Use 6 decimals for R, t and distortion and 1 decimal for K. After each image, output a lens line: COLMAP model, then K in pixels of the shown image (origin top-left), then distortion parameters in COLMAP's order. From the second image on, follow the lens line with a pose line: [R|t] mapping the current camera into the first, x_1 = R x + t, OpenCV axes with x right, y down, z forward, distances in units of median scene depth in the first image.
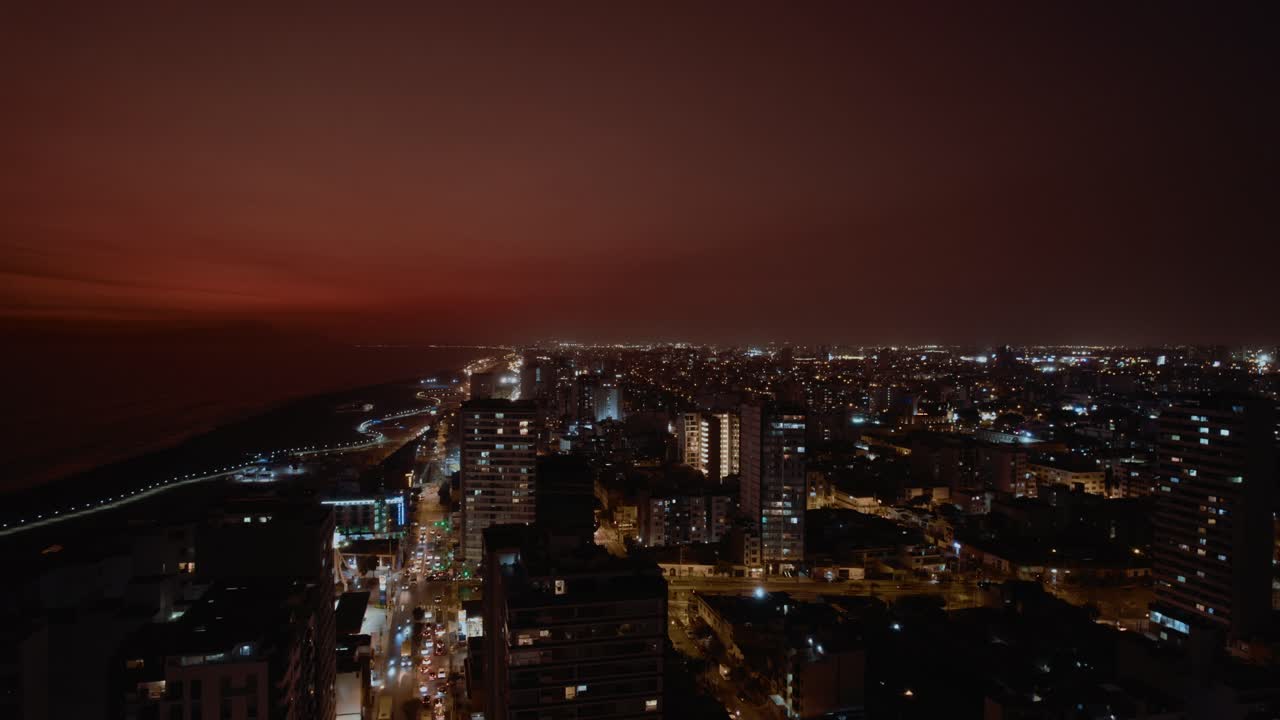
lens RADIAL K [[837.6, 0, 639.8], [0, 837.6, 366.8], [0, 0, 1]] dist [-0.053194, 0.034420]
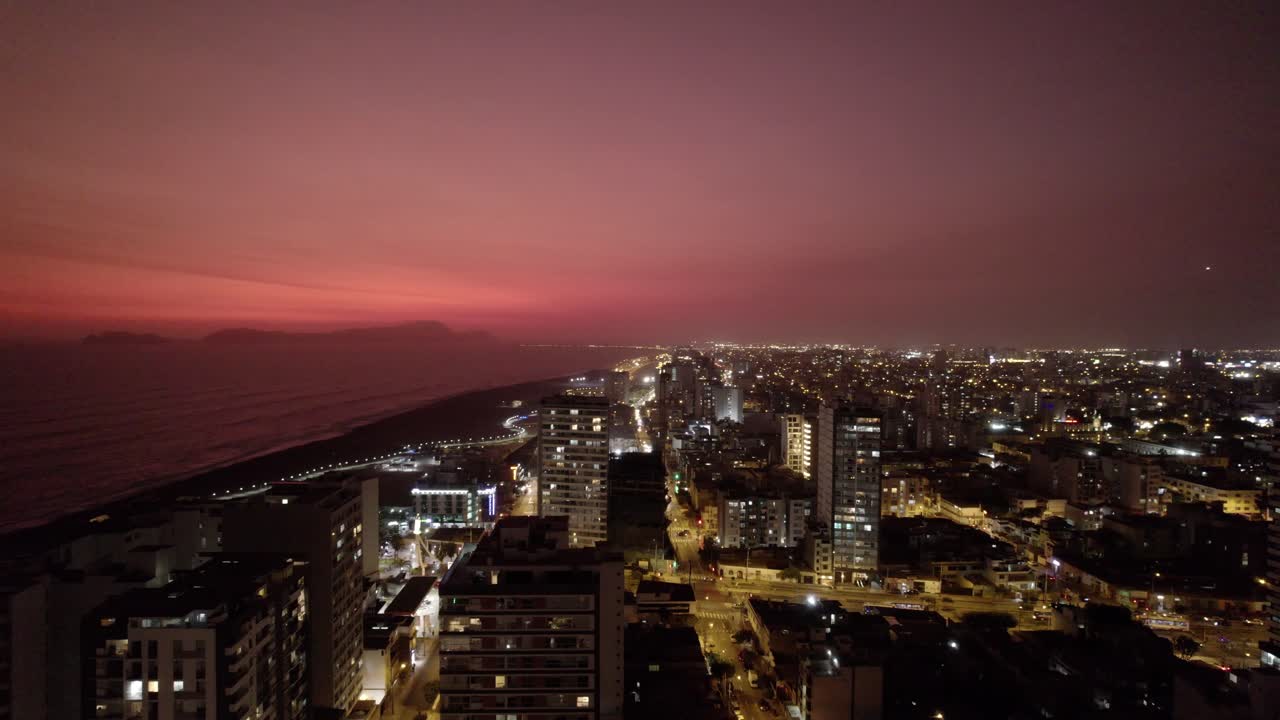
lens RADIAL K [[834.7, 0, 640.0], [0, 834.7, 360.0], [0, 0, 1]] dist [-0.073565, 0.069250]
pose [[0.982163, 0.009560, -0.187787, 0.096467], [-0.011205, 0.999908, -0.007699, 0.001677], [0.187696, 0.009666, 0.982180, 0.013400]]
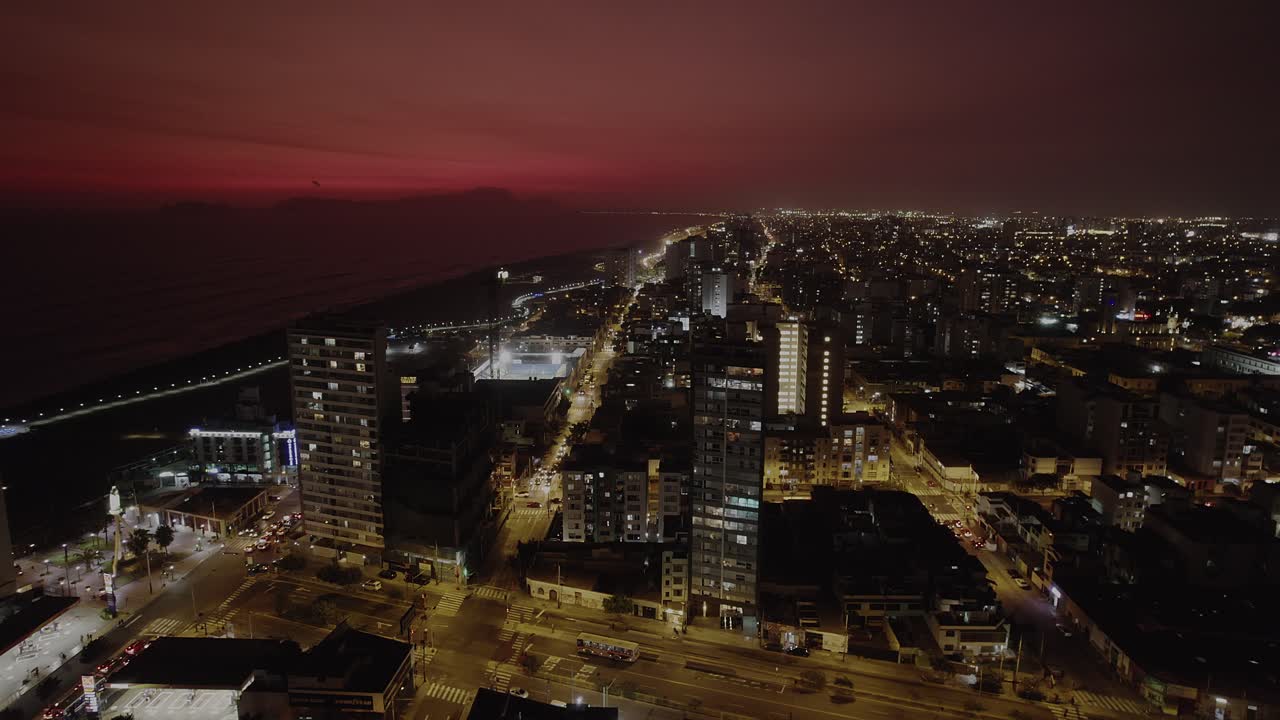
lens RADIAL K [[834.7, 0, 640.0], [0, 834.7, 360.0], [0, 0, 1]] dist [-0.073565, 0.069250]
pose [[0.963553, 0.050411, -0.262723, 0.243578], [-0.010503, 0.988456, 0.151143, -0.030678], [0.267310, -0.142875, 0.952960, 0.394813]]
